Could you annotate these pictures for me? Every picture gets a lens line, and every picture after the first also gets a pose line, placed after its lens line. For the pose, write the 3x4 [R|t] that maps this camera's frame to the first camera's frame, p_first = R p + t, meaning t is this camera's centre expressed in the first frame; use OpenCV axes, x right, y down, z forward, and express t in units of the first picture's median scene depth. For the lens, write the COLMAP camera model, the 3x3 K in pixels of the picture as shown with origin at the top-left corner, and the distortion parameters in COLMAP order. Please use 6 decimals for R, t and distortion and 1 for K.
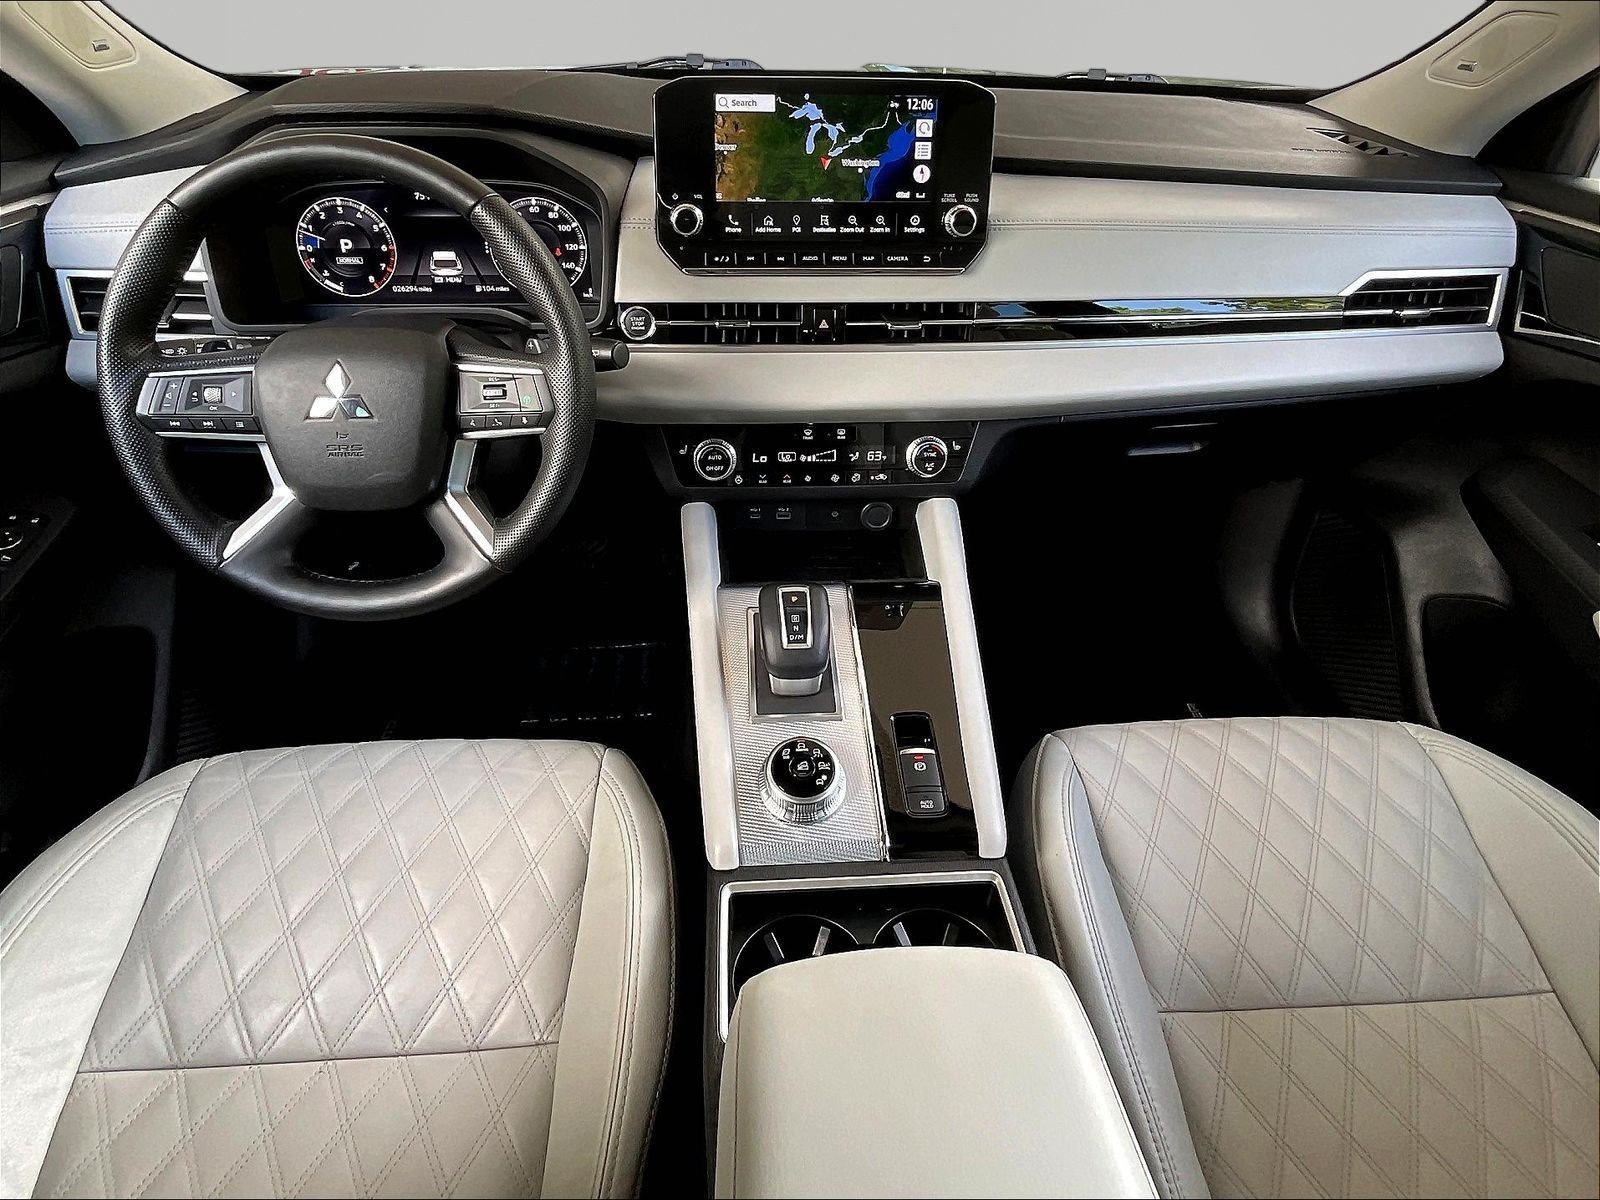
lens RADIAL K [[779.7, 0, 777.3], [0, 779.7, 488.0], [0, 0, 1]] dist [-0.017283, 0.005416]
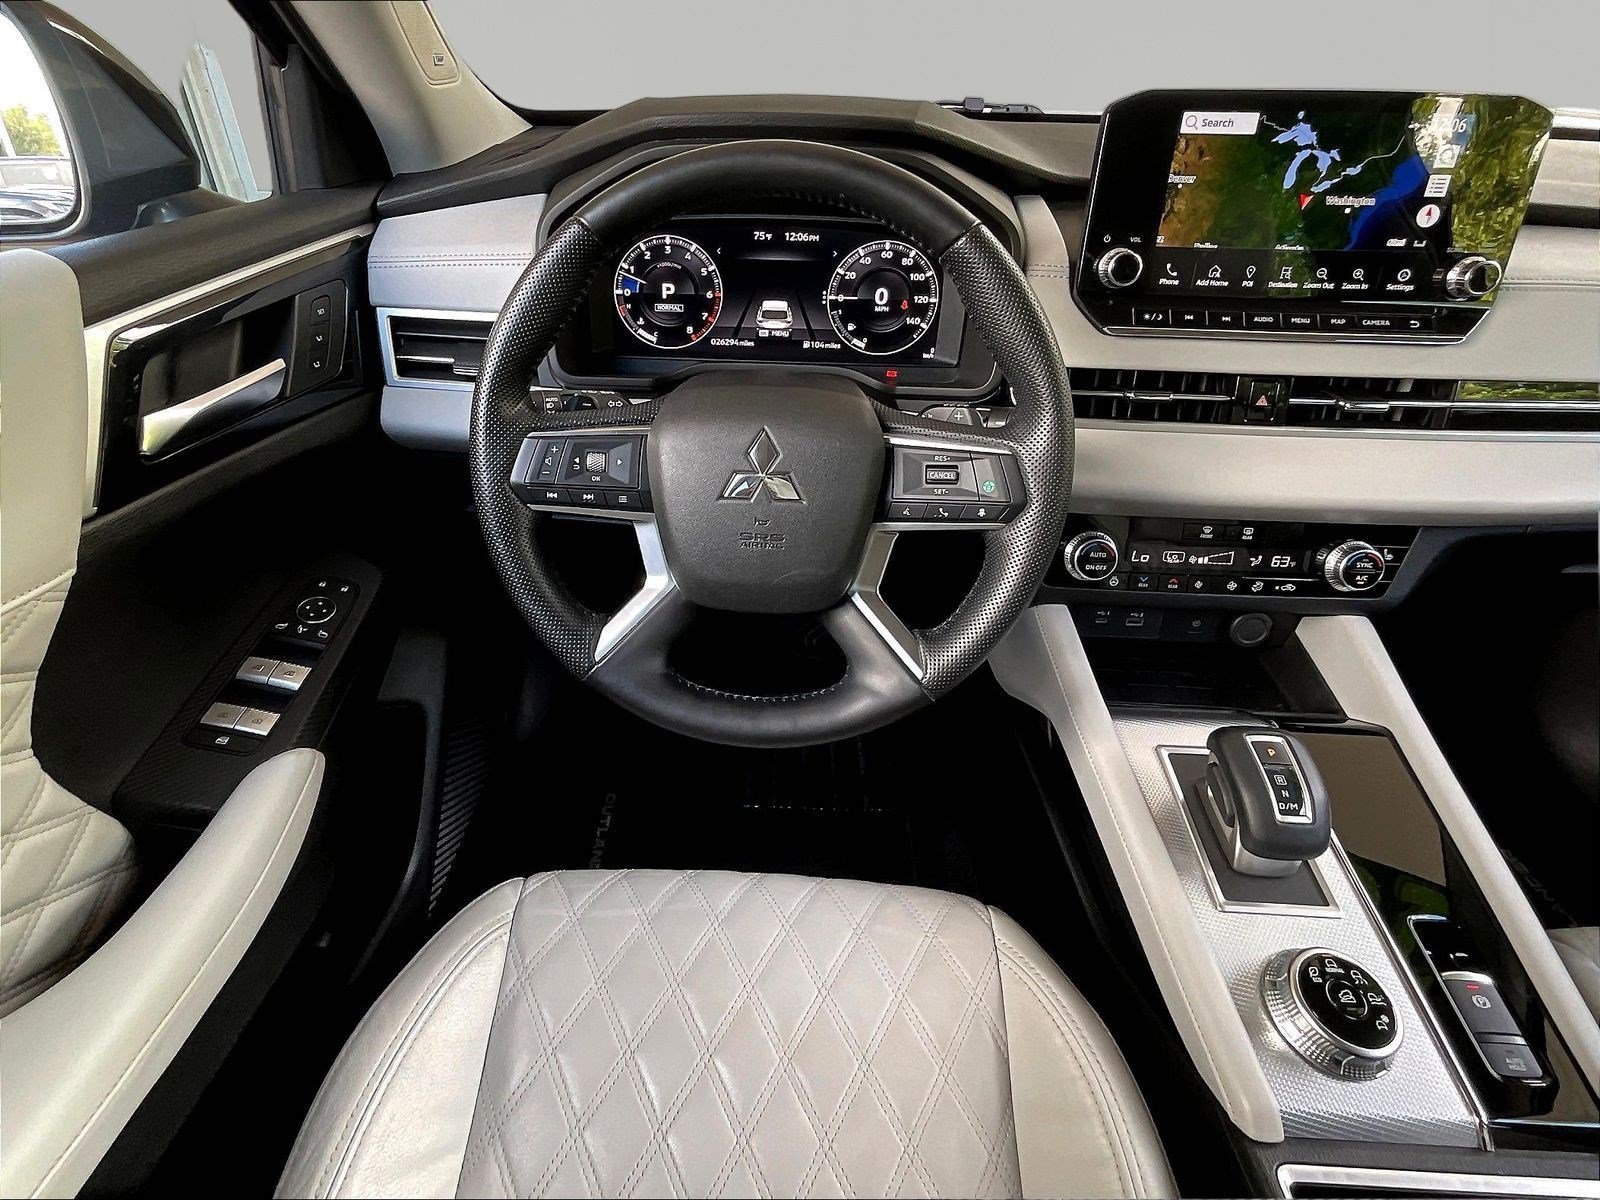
lens RADIAL K [[750.4, 0, 784.7], [0, 750.4, 536.2], [0, 0, 1]] dist [-0.011402, 0.005841]
pose [[0.993719, 0.054089, -0.097967, -0.362329], [-0.055041, 0.998459, -0.007043, -0.037880], [0.097435, 0.012391, 0.995165, 0.183246]]
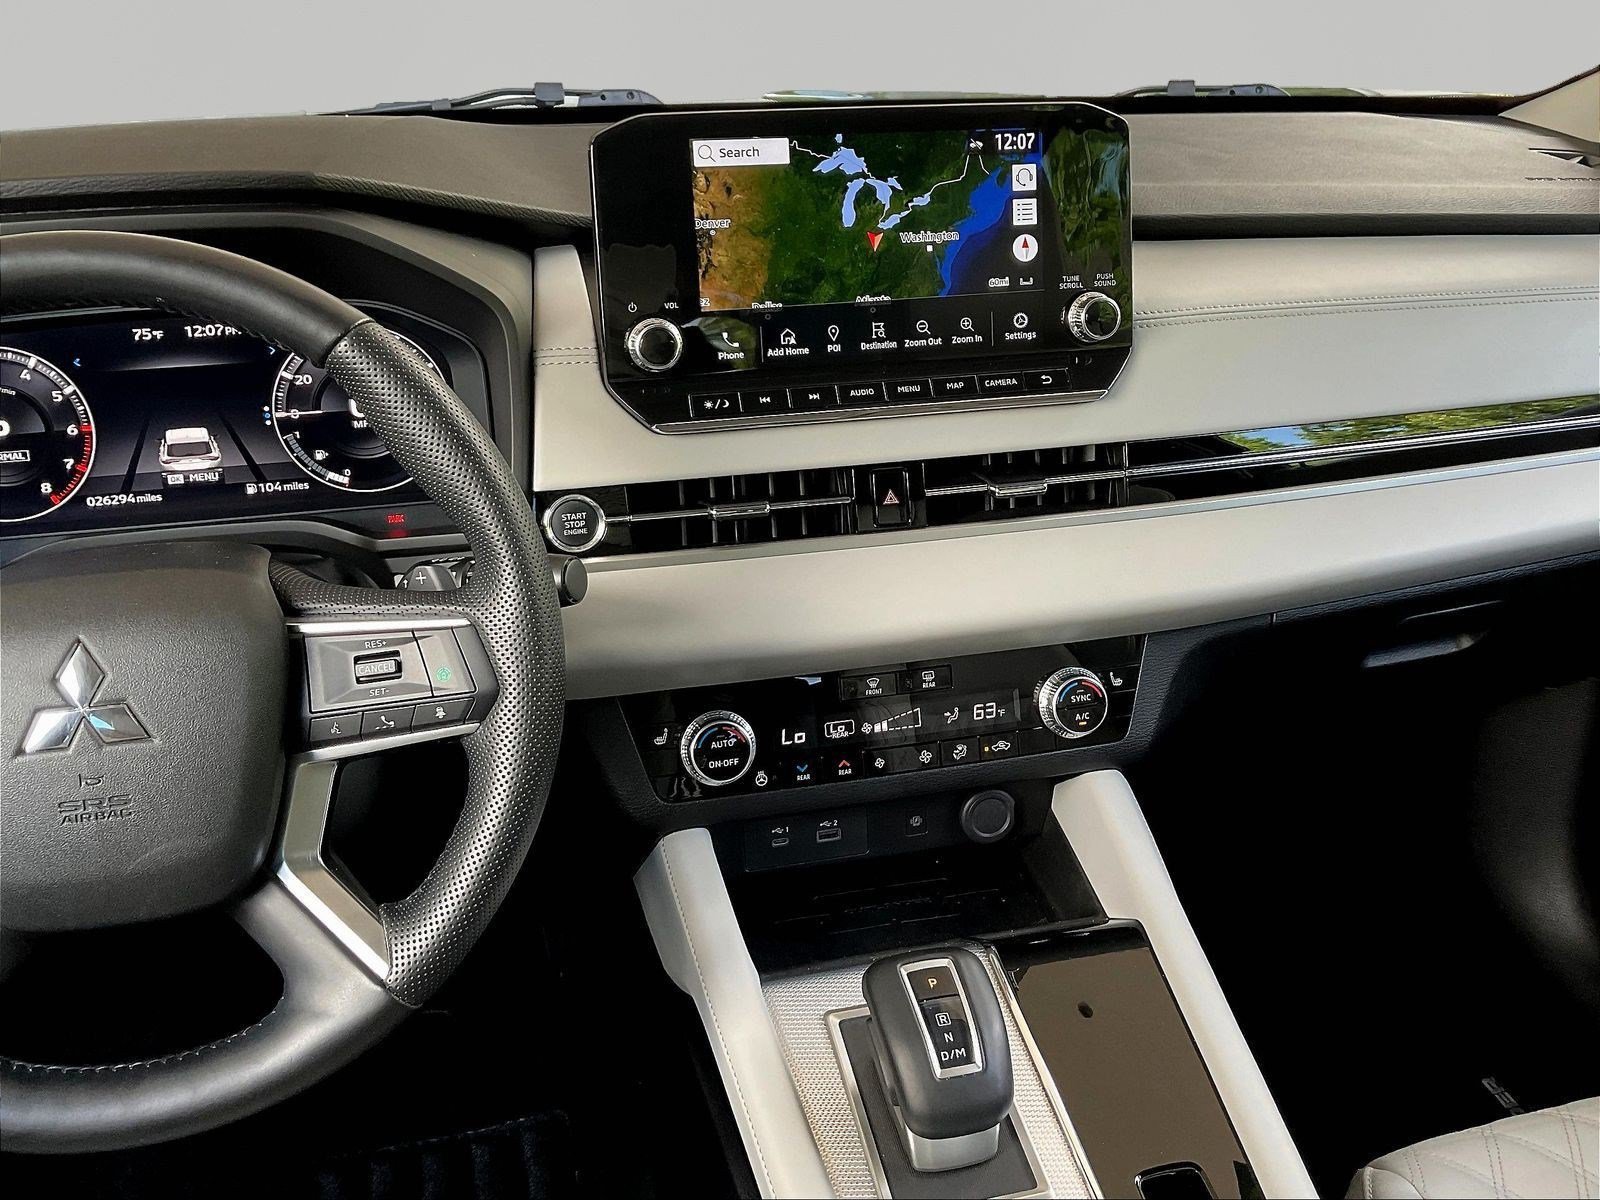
lens RADIAL K [[1336.3, 0, 811.2], [0, 1336.3, 552.4], [0, 0, 1]] dist [0.056131, -0.111822]
pose [[0.983823, -0.090980, 0.154320, -0.166152], [0.116033, 0.979943, -0.162010, -0.011847], [-0.136485, 0.177295, 0.974648, 0.022272]]
